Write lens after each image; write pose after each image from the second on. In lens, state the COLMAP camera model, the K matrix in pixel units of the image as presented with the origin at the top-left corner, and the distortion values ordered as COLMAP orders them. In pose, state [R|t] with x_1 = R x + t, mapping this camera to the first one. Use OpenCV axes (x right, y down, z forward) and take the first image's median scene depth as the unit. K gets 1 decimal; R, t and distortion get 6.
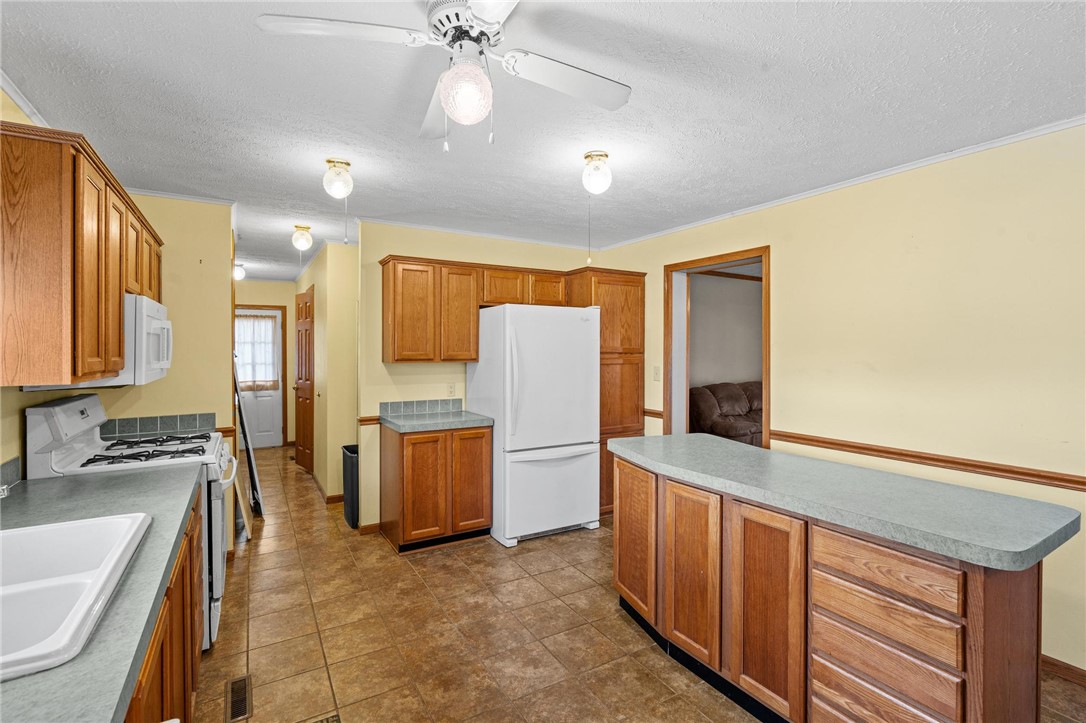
lens RADIAL K [[495.2, 0, 539.6], [0, 495.2, 352.5], [0, 0, 1]] dist [0.004216, -0.000216]
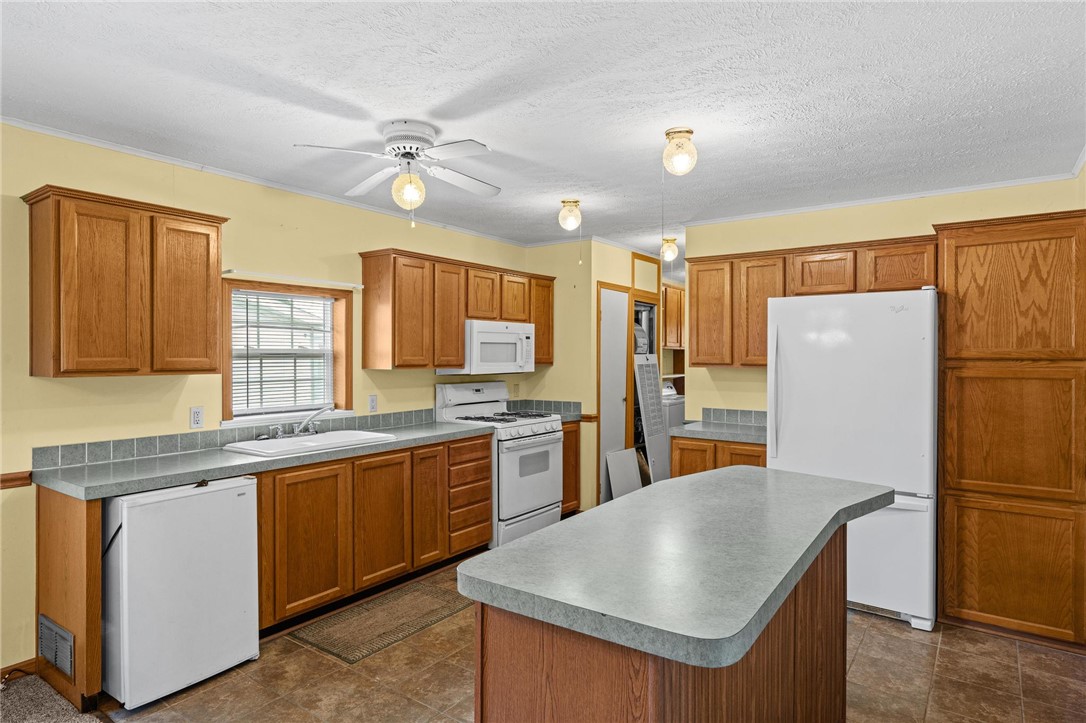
lens RADIAL K [[610.8, 0, 539.5], [0, 610.8, 356.9], [0, 0, 1]] dist [0.003351, -0.000020]
pose [[0.405684, 0.005796, -0.913995, 0.358390], [-0.009892, 0.999949, 0.001950, 0.000913], [0.913960, 0.008250, 0.405721, 0.120105]]
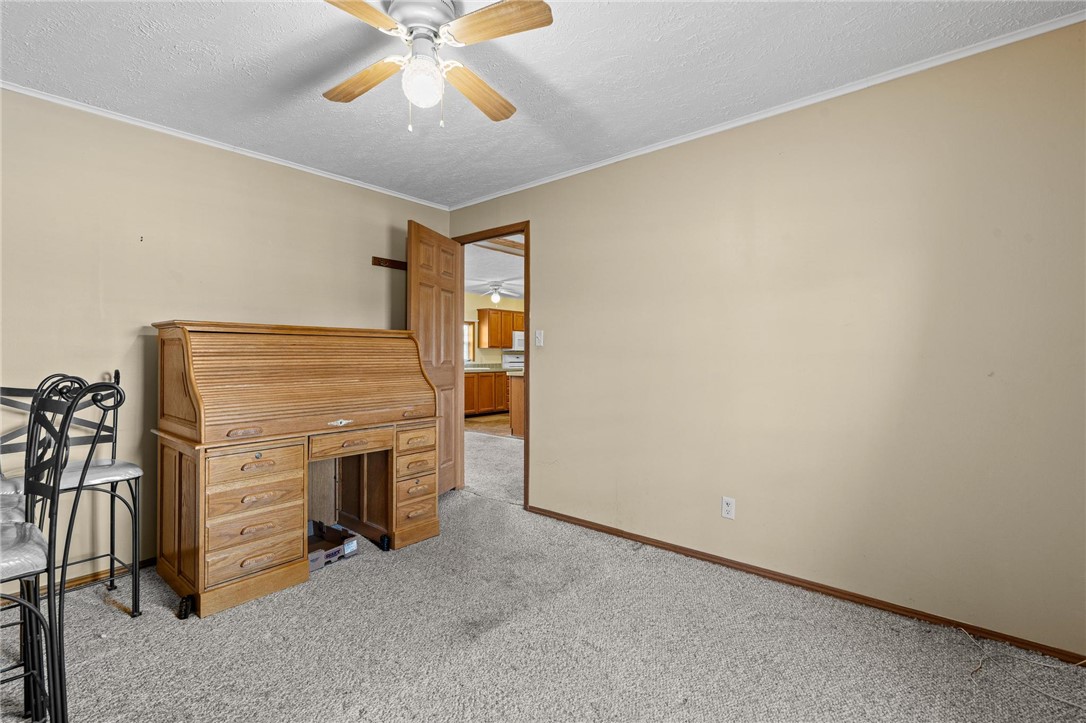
lens RADIAL K [[495.2, 0, 543.1], [0, 495.2, 358.9], [0, 0, 1]] dist [0.004216, -0.000216]
pose [[0.331210, 0.008458, -0.943519, 1.157431], [-0.008653, 0.999945, 0.005927, 0.036428], [0.943517, 0.006202, 0.331265, -0.091995]]
